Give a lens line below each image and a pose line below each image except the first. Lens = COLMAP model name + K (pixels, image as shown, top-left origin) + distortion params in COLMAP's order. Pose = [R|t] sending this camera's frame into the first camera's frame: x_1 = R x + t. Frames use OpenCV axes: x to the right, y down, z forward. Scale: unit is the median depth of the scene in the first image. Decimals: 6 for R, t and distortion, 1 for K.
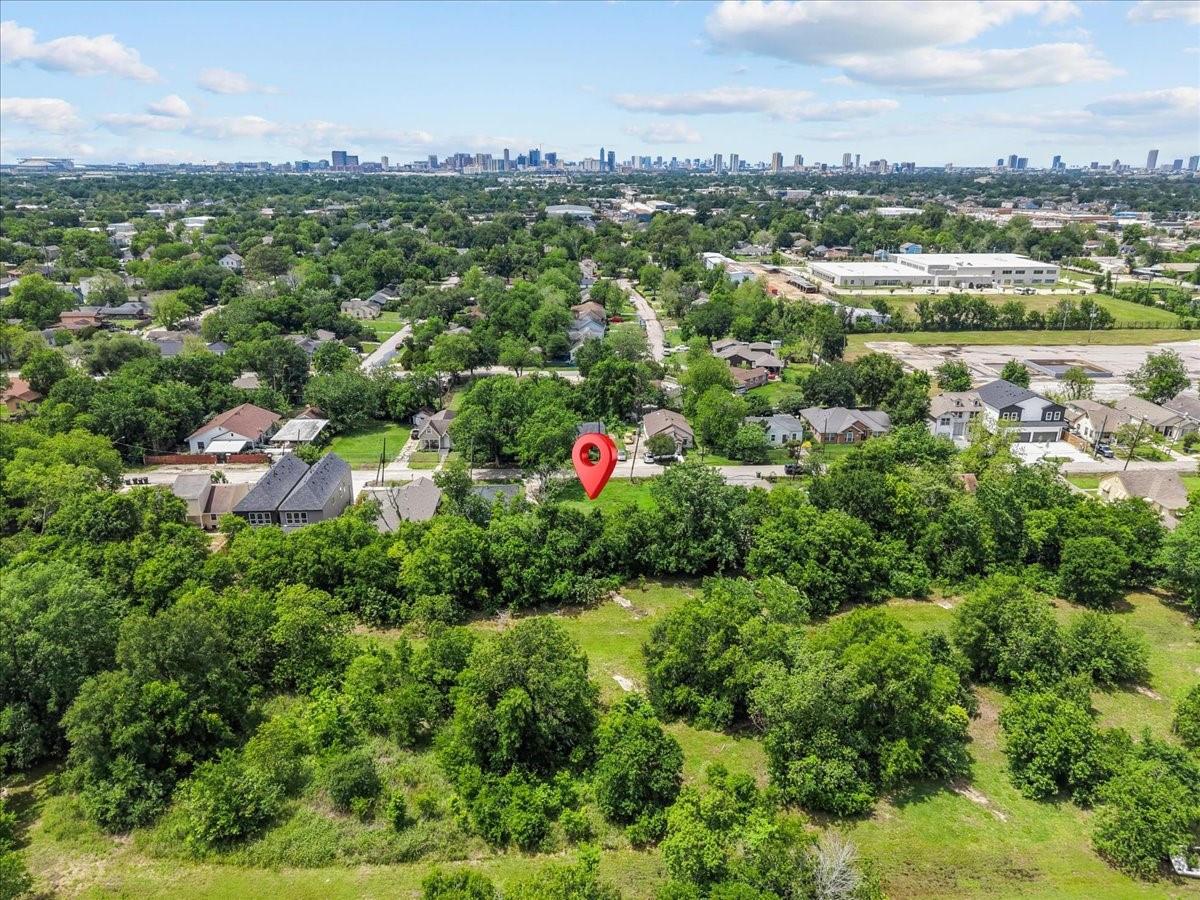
lens RADIAL K [[844.7, 0, 600.0], [0, 844.7, 450.0], [0, 0, 1]] dist [0.019852, -0.007869]
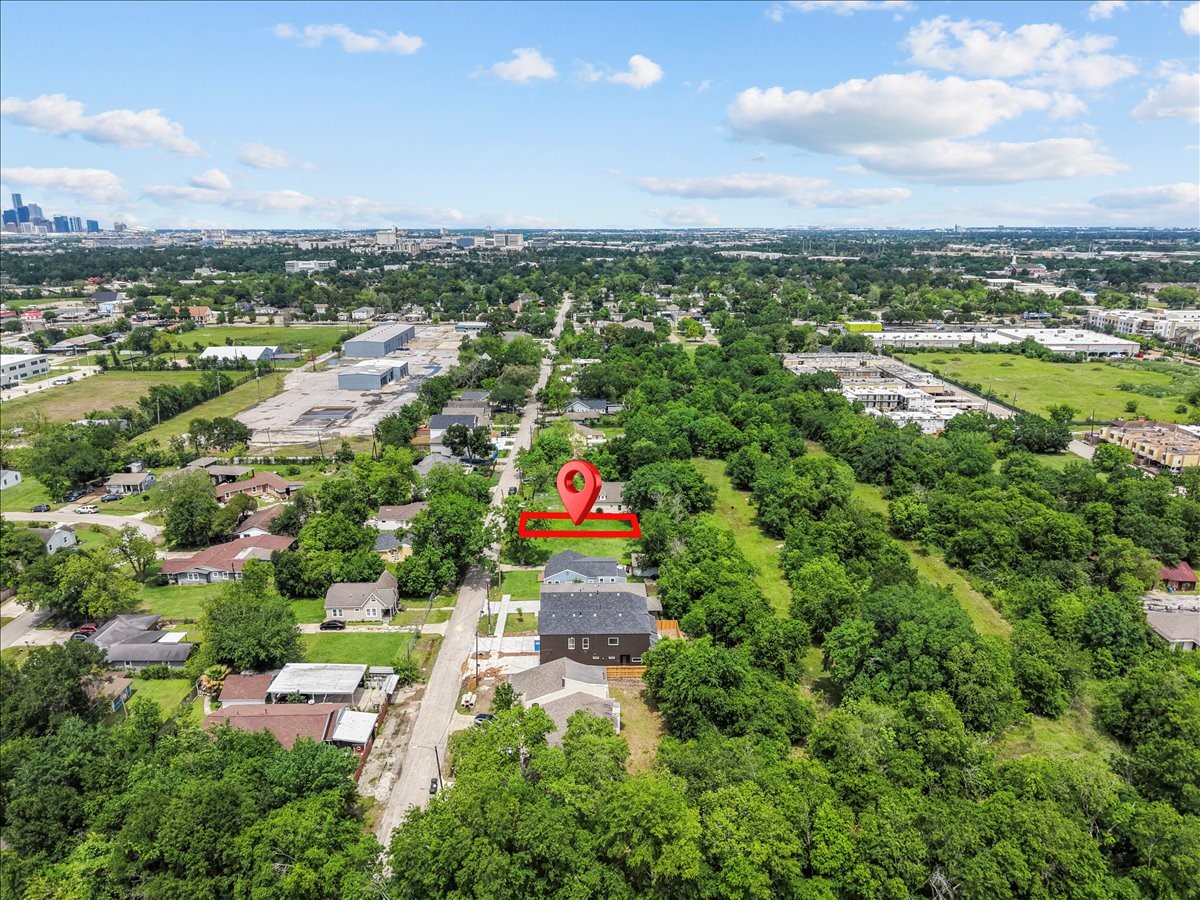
lens RADIAL K [[812.1, 0, 597.1], [0, 812.1, 417.1], [0, 0, 1]] dist [0.014131, -0.014335]
pose [[0.043139, -0.230031, 0.972227, -0.943372], [0.319240, 0.925289, 0.204760, -0.291993], [-0.946691, 0.301541, 0.113351, 0.580159]]
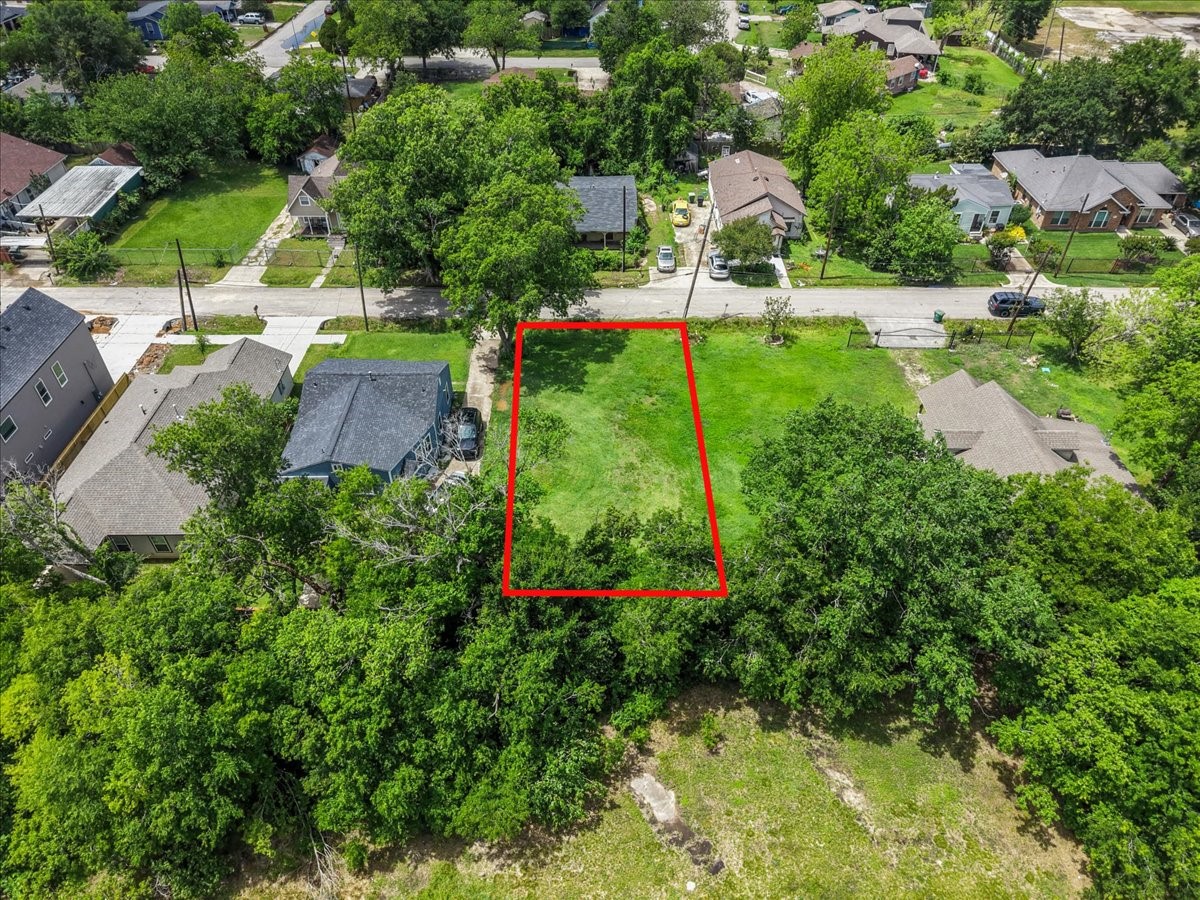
lens RADIAL K [[805.9, 0, 600.0], [0, 805.9, 450.0], [0, 0, 1]] dist [-0.002242, -0.005732]
pose [[0.998769, 0.028694, -0.040463, 0.007220], [-0.011187, 0.924993, 0.379820, -0.066876], [0.048326, -0.378900, 0.924175, 0.448696]]
